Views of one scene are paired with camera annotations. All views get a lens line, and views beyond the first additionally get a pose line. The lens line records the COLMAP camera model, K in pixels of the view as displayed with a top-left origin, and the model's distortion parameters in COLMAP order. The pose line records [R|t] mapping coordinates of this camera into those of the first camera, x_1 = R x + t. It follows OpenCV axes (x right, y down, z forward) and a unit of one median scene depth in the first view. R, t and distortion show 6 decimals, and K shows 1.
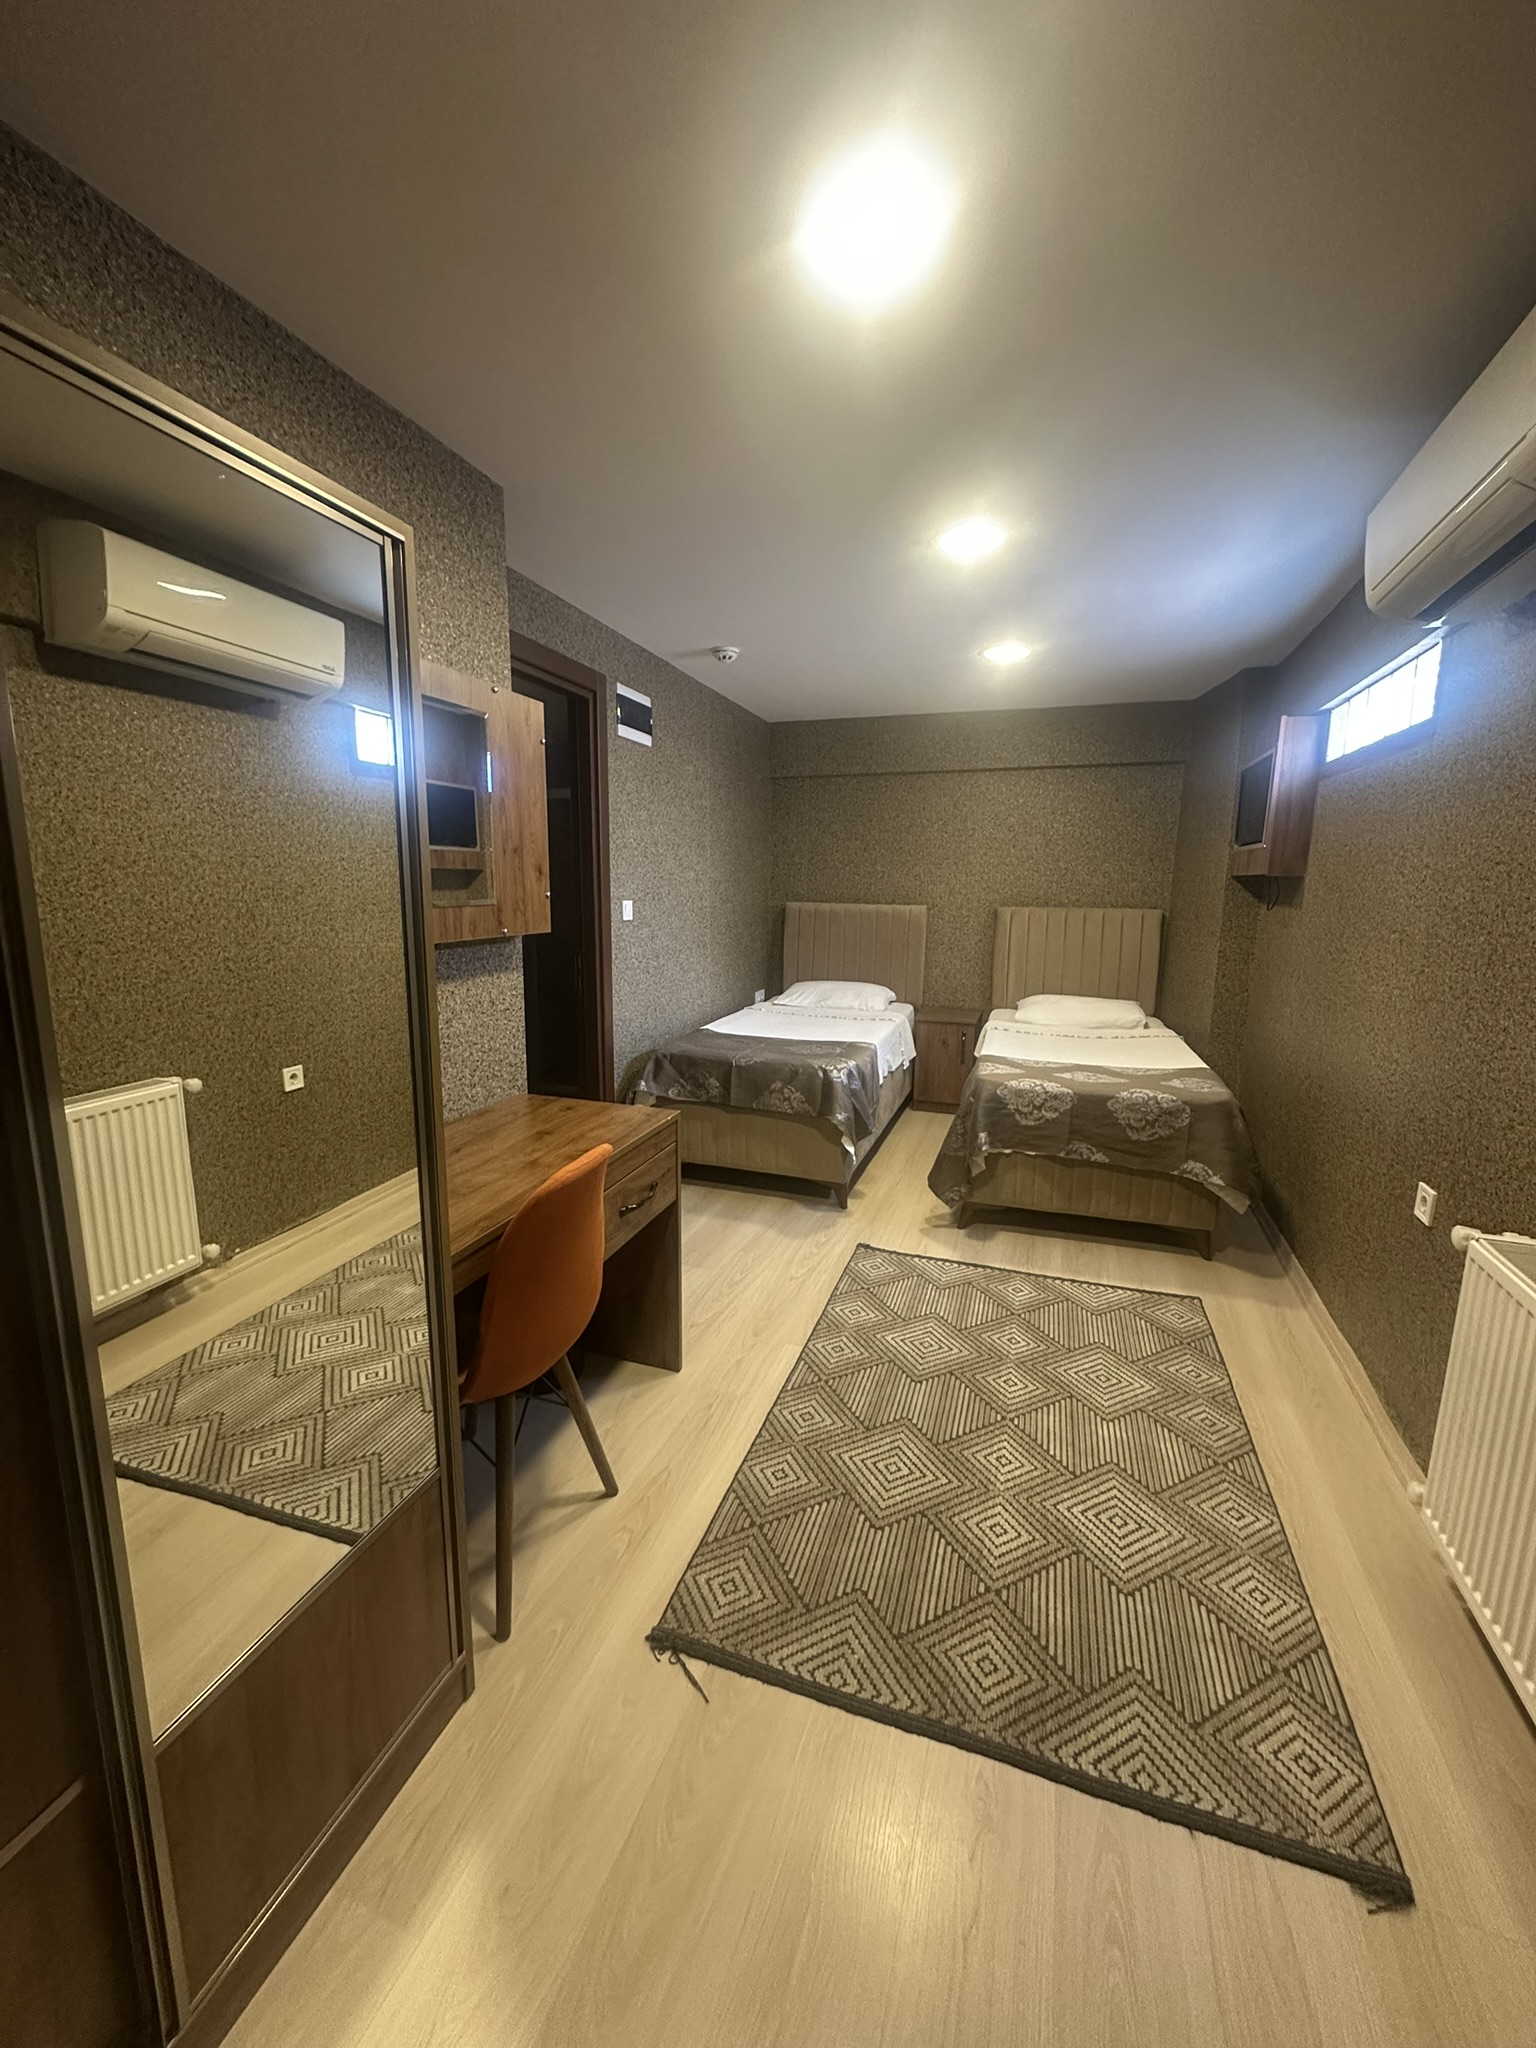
lens RADIAL K [[816.8, 0, 768.3], [0, 816.8, 1034.9], [0, 0, 1]] dist [-0.006455, 0.001669]
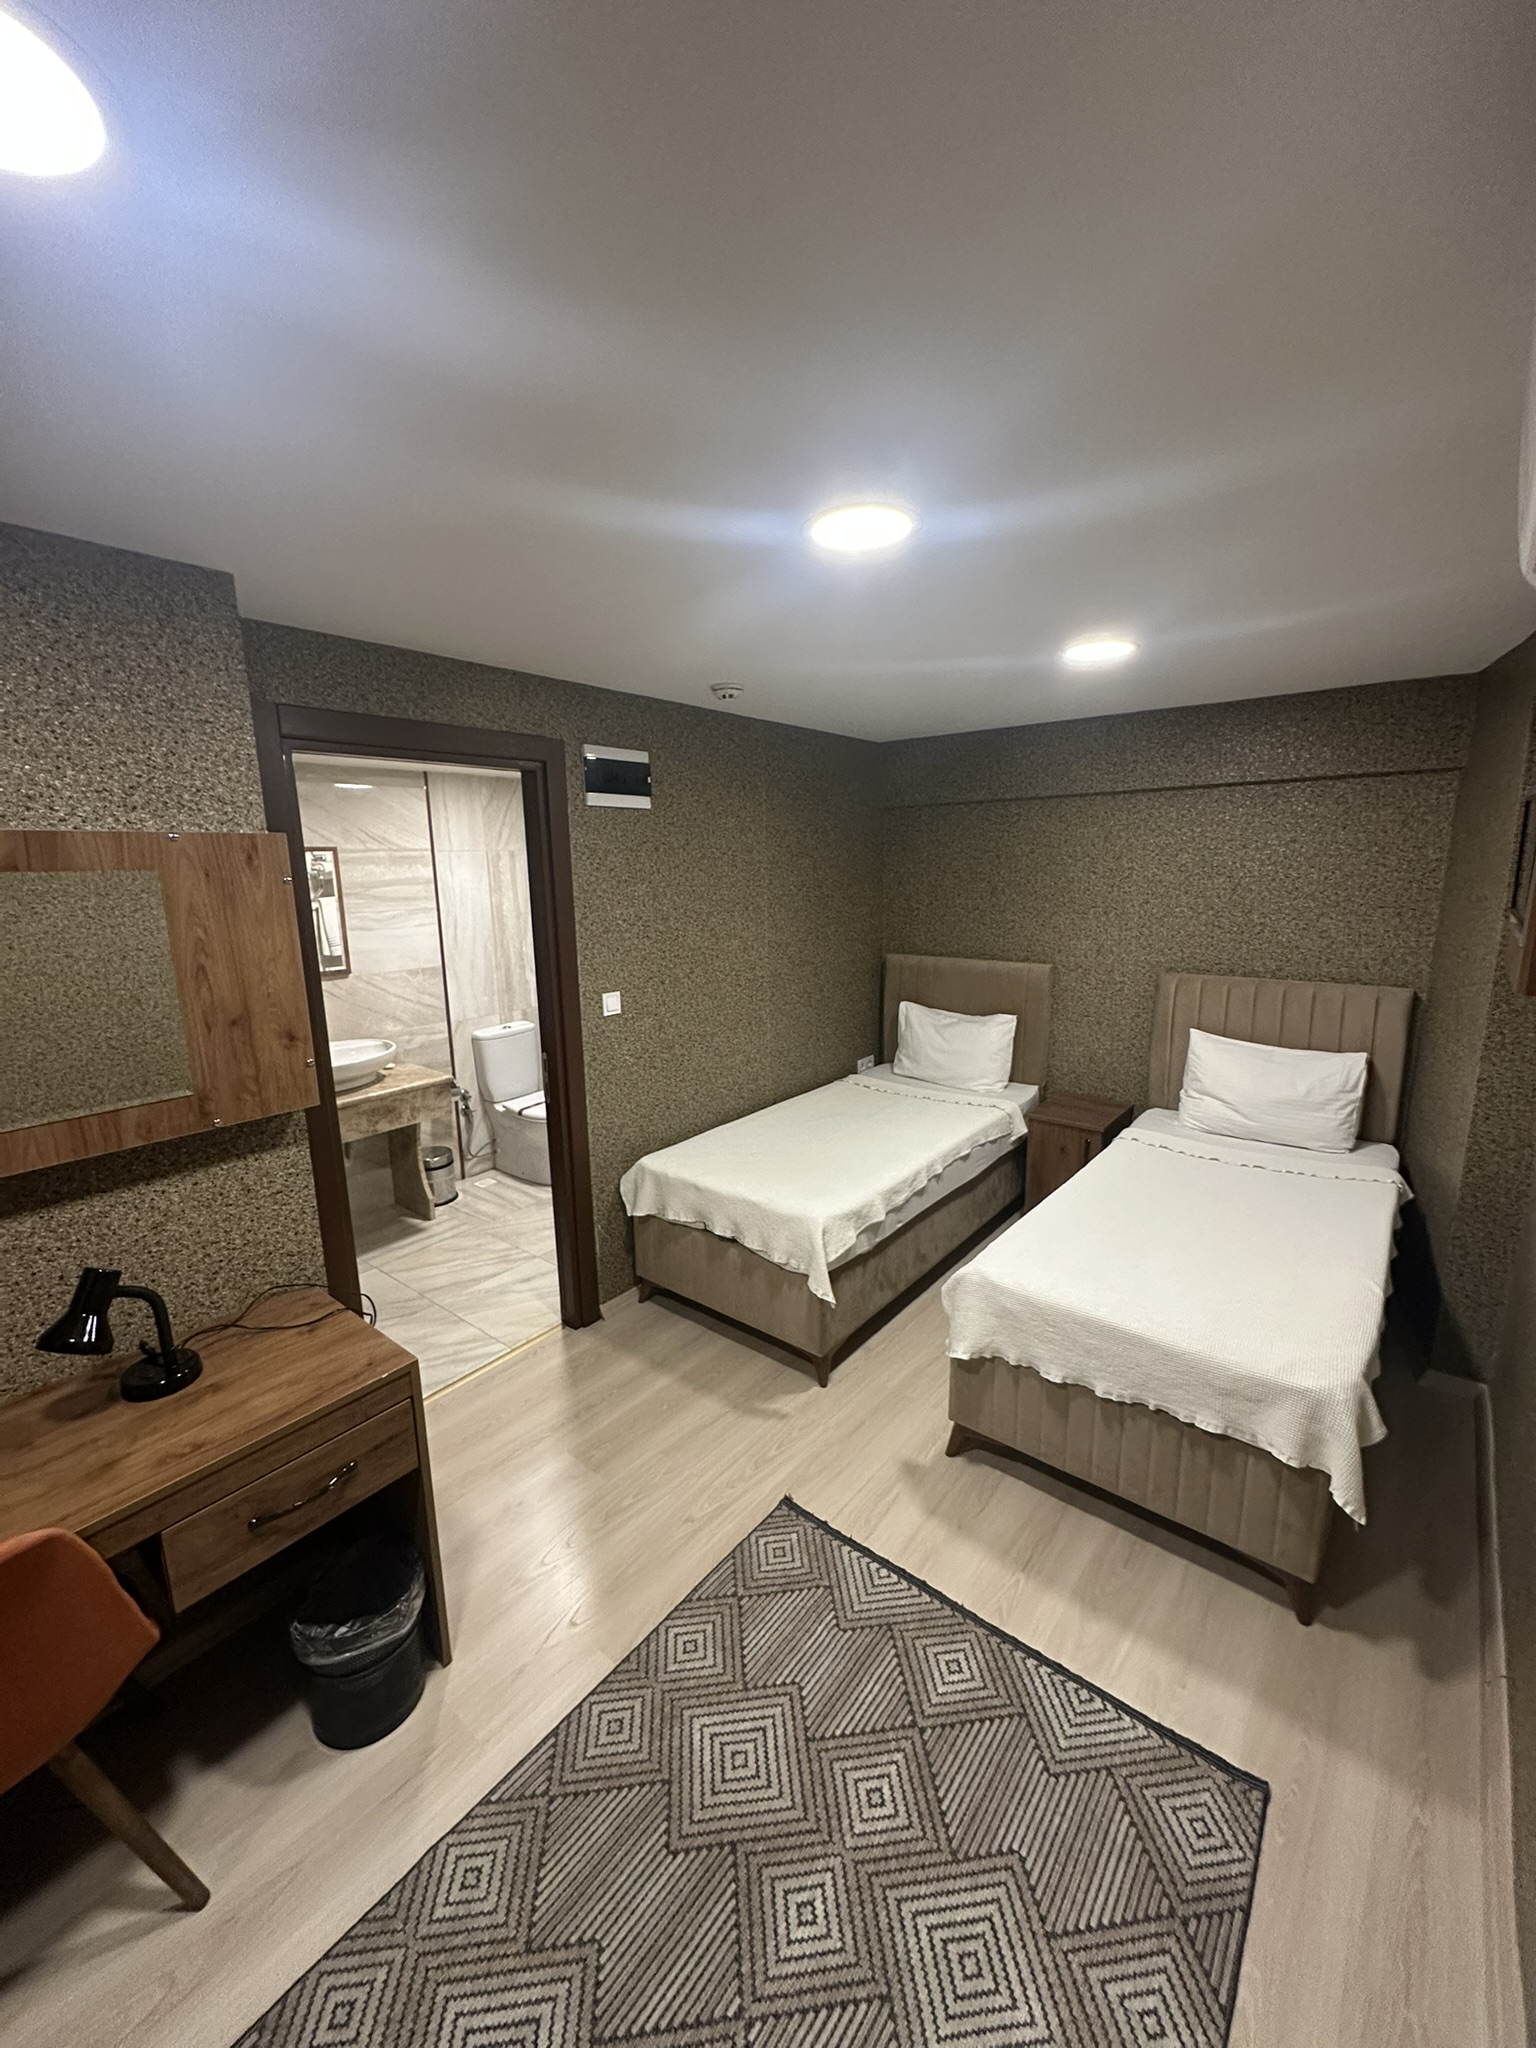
lens RADIAL K [[816.8, 0, 766.5], [0, 816.8, 1010.3], [0, 0, 1]] dist [-0.006455, 0.001669]
pose [[0.940613, 0.036510, -0.337513, 0.267760], [-0.038097, 0.999272, 0.001924, -0.150905], [0.337338, 0.011048, 0.941319, 0.242991]]
